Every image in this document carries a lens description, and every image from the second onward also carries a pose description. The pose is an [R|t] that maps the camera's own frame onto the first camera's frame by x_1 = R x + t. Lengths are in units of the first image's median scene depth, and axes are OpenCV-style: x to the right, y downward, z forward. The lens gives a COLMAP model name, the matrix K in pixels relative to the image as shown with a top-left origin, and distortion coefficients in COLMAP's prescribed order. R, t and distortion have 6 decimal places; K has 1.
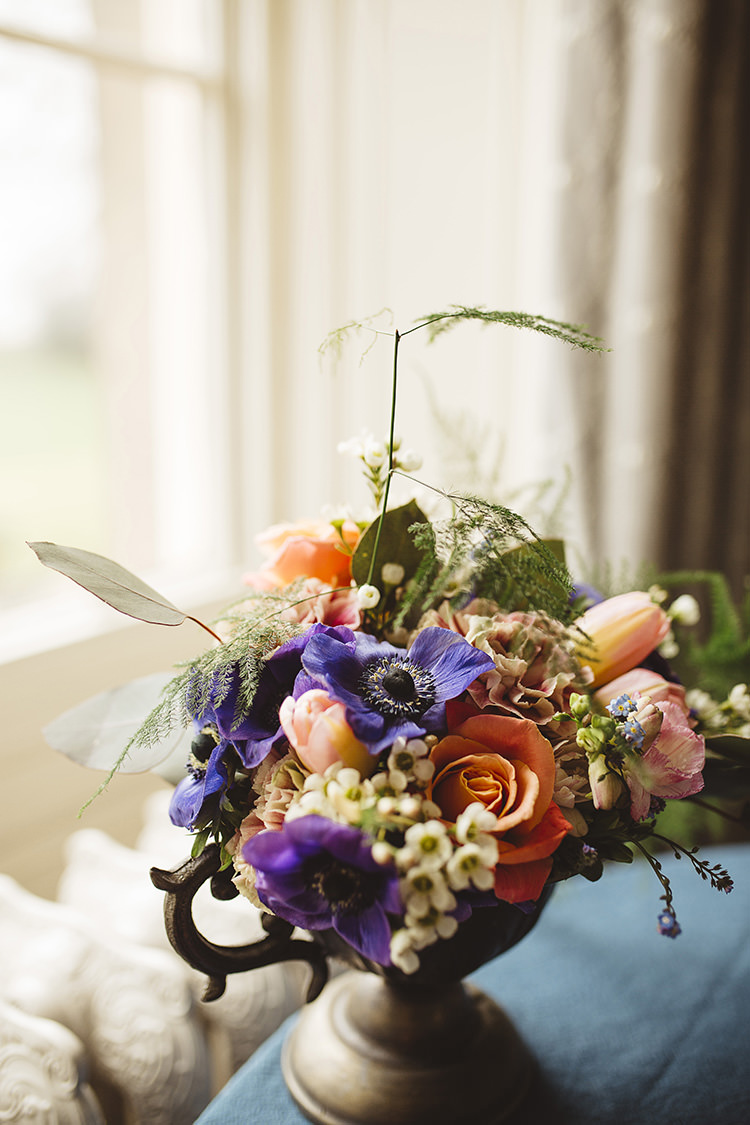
lens RADIAL K [[1135.0, 0, 384.5], [0, 1135.0, 564.6], [0, 0, 1]] dist [-0.028443, 0.000000]
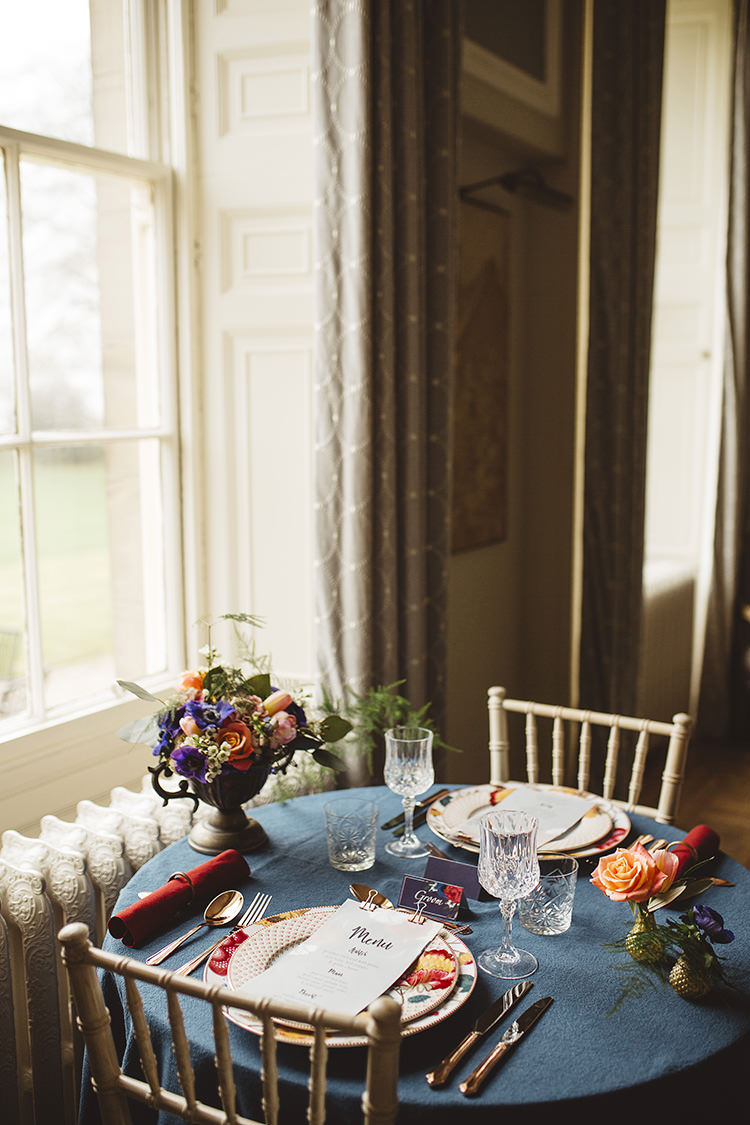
lens RADIAL K [[1135.0, 0, 378.5], [0, 1135.0, 561.6], [0, 0, 1]] dist [-0.028443, 0.000000]
pose [[0.999688, -0.017326, 0.017981, 0.505134], [0.018583, 0.997212, -0.072271, -0.123963], [-0.016679, 0.072583, 0.997223, -2.820085]]
